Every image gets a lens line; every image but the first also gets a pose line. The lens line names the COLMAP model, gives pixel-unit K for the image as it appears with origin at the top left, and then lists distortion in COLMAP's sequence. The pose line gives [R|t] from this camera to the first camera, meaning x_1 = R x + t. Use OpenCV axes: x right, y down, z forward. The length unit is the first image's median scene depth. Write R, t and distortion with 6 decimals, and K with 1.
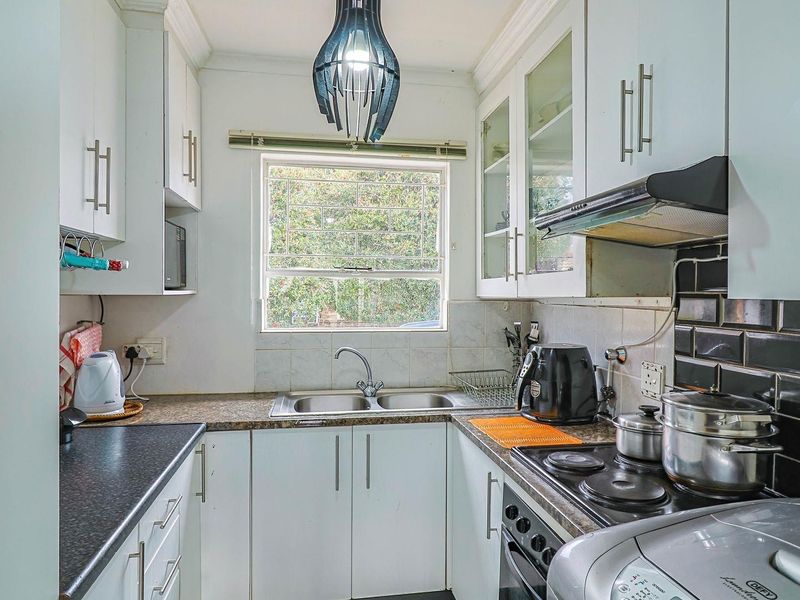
lens RADIAL K [[550.1, 0, 411.2], [0, 550.1, 297.1], [0, 0, 1]] dist [0.006319, -0.003680]
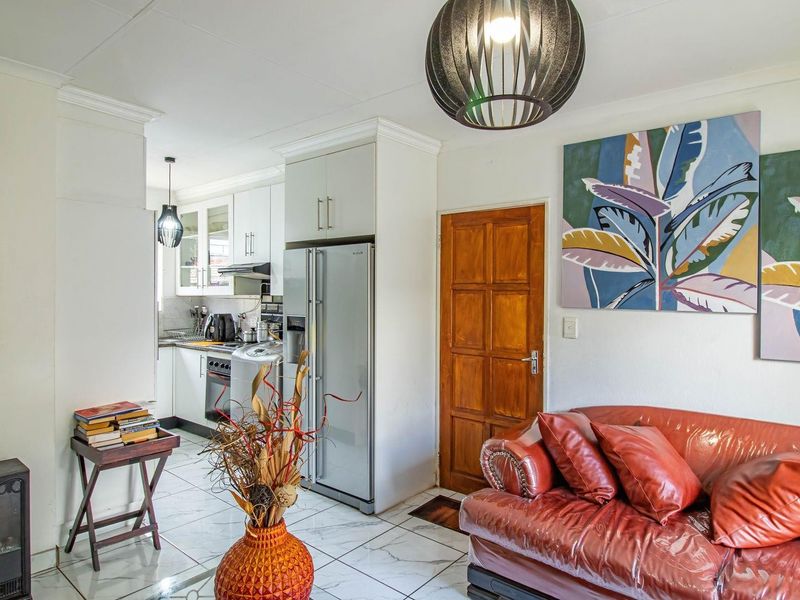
lens RADIAL K [[481.2, 0, 400.0], [0, 481.2, 300.0], [0, 0, 1]] dist [-0.001320, -0.024890]
pose [[0.764512, -0.006039, 0.644581, -0.539265], [-0.000465, 0.999951, 0.009920, 0.000549], [-0.644609, -0.007884, 0.764472, -1.268415]]
